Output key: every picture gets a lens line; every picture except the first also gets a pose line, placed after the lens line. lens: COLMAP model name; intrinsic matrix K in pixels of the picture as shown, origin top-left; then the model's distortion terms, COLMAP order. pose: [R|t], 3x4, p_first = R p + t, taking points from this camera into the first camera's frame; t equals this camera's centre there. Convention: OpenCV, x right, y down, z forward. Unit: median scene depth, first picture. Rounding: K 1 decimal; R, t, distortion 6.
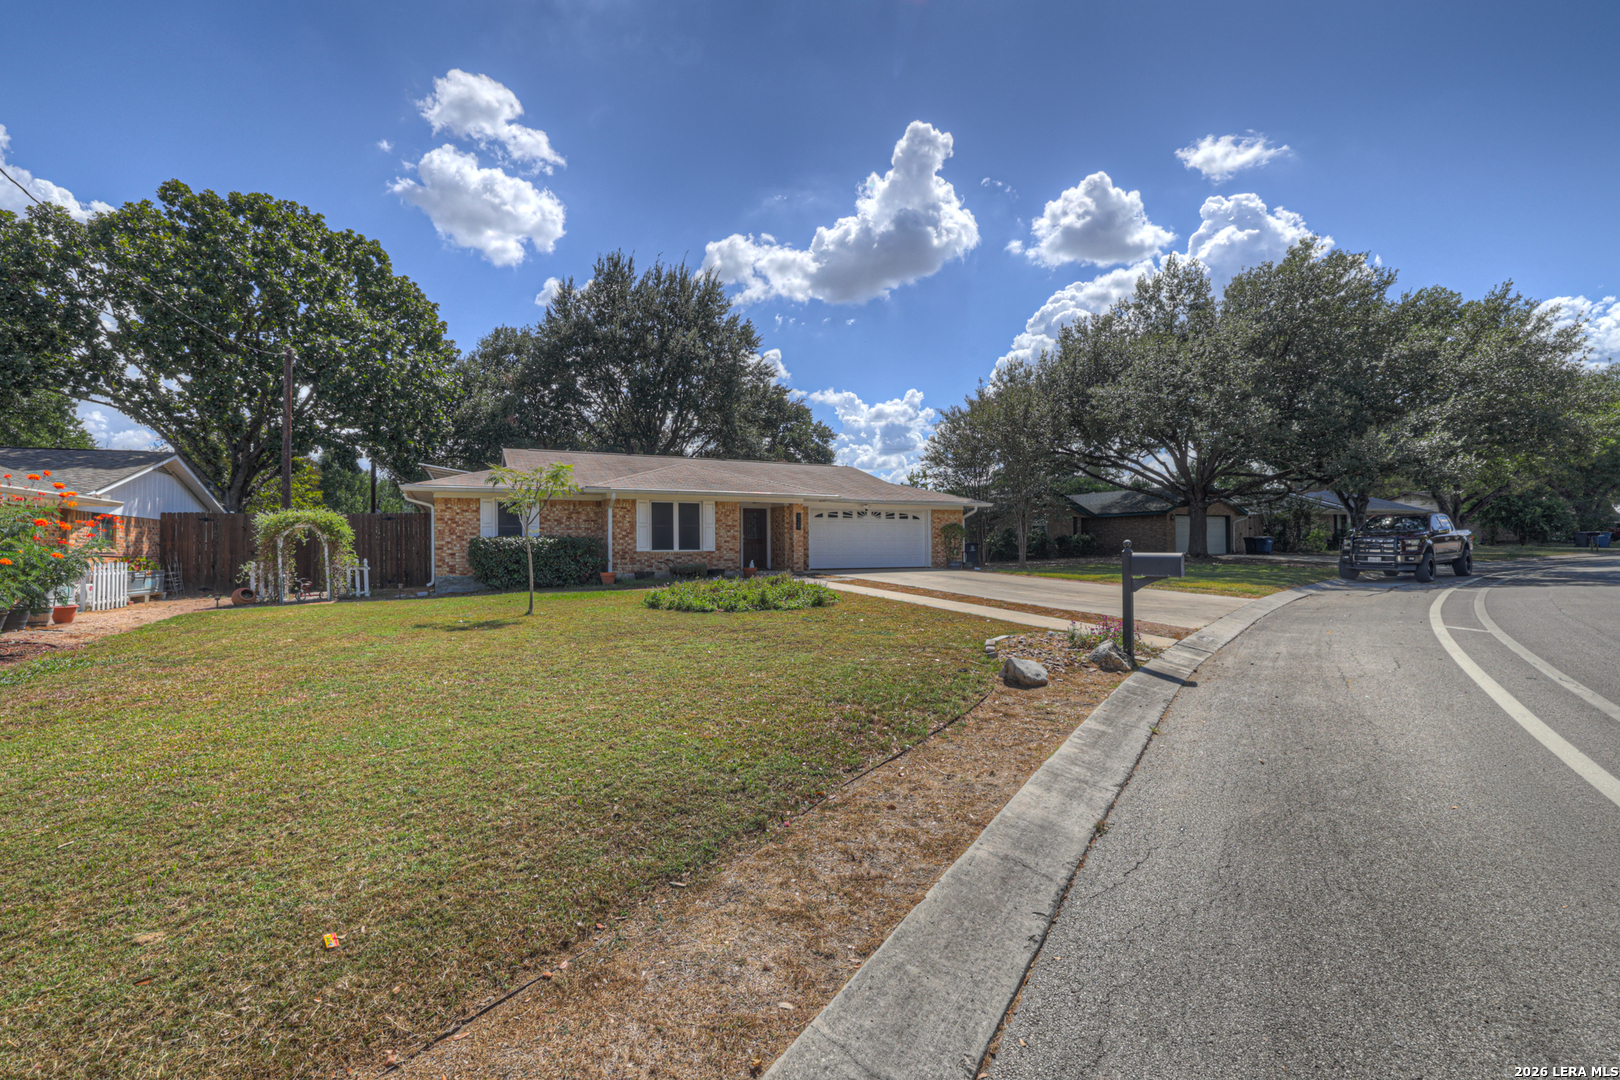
lens RADIAL K [[705.4, 0, 810.0], [0, 705.4, 540.0], [0, 0, 1]] dist [-0.013769, 0.000131]
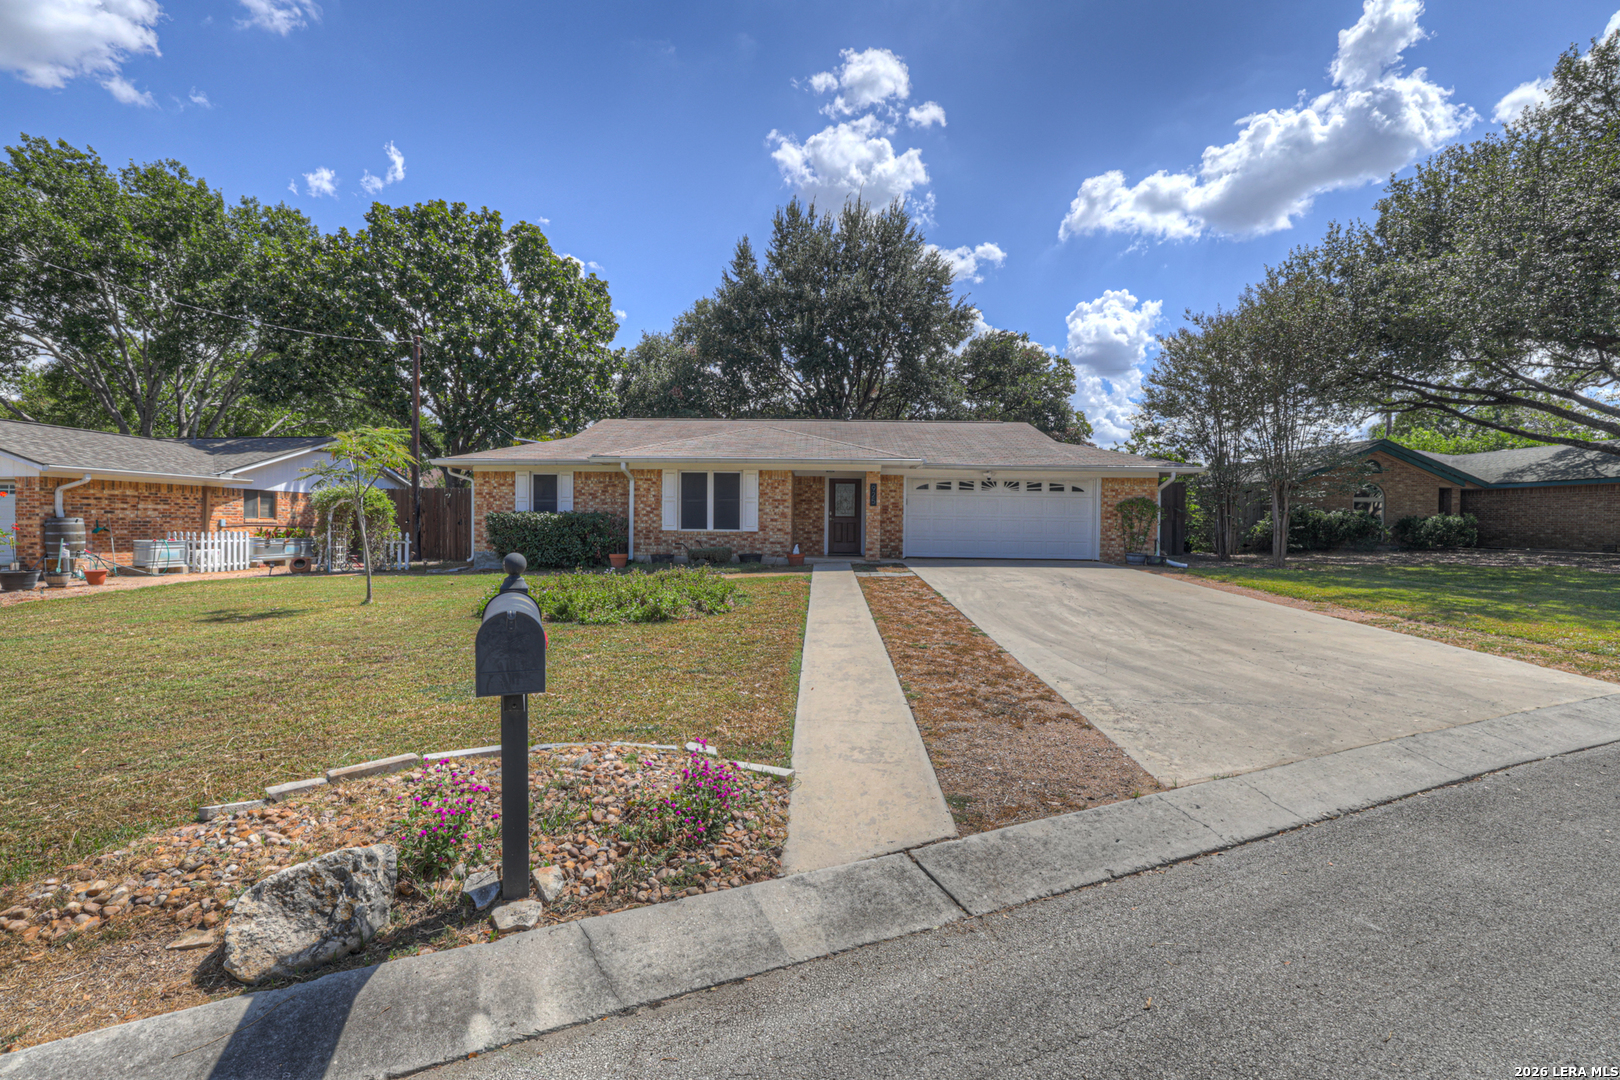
lens RADIAL K [[699.1, 0, 810.0], [0, 699.1, 540.0], [0, 0, 1]] dist [-0.027598, -0.000056]
pose [[0.882199, 0.029947, -0.469924, 0.301307], [-0.010946, 0.999010, 0.043114, -0.010150], [0.470750, -0.032891, 0.881653, 0.321394]]
